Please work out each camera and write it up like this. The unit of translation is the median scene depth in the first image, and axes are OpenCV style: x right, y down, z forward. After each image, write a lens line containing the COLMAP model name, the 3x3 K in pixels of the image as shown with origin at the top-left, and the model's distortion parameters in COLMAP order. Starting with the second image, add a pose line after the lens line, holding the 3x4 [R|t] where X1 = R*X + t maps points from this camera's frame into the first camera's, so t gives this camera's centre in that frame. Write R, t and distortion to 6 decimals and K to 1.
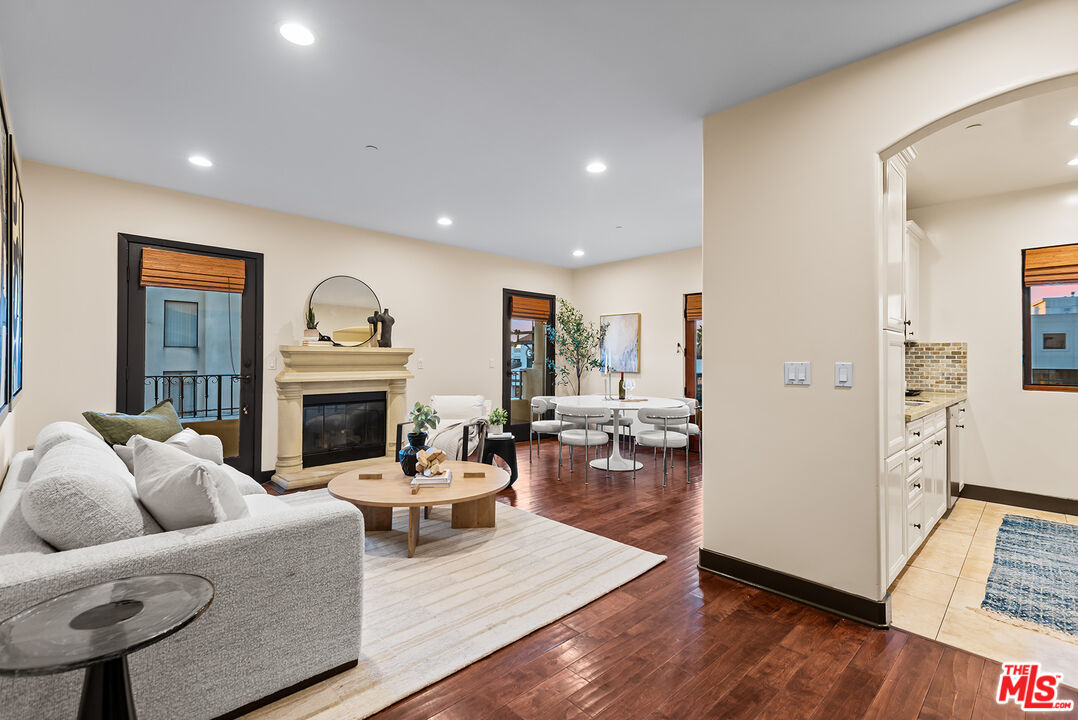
lens RADIAL K [[487.5, 0, 544.3], [0, 487.5, 352.4], [0, 0, 1]] dist [0.001391, 0.000334]
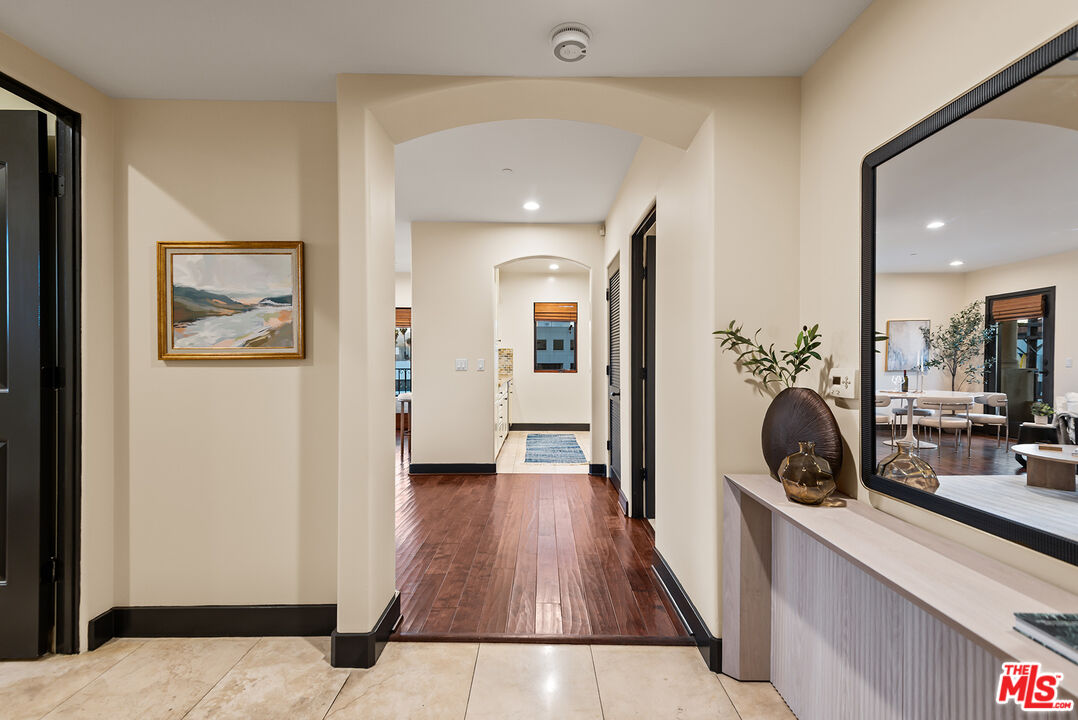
lens RADIAL K [[487.5, 0, 544.3], [0, 487.5, 352.4], [0, 0, 1]] dist [0.001391, 0.000334]
pose [[0.686570, 0.002199, 0.727061, -0.547912], [-0.004271, 0.999990, 0.001009, -0.009746], [-0.727051, -0.003798, 0.686573, -0.497615]]
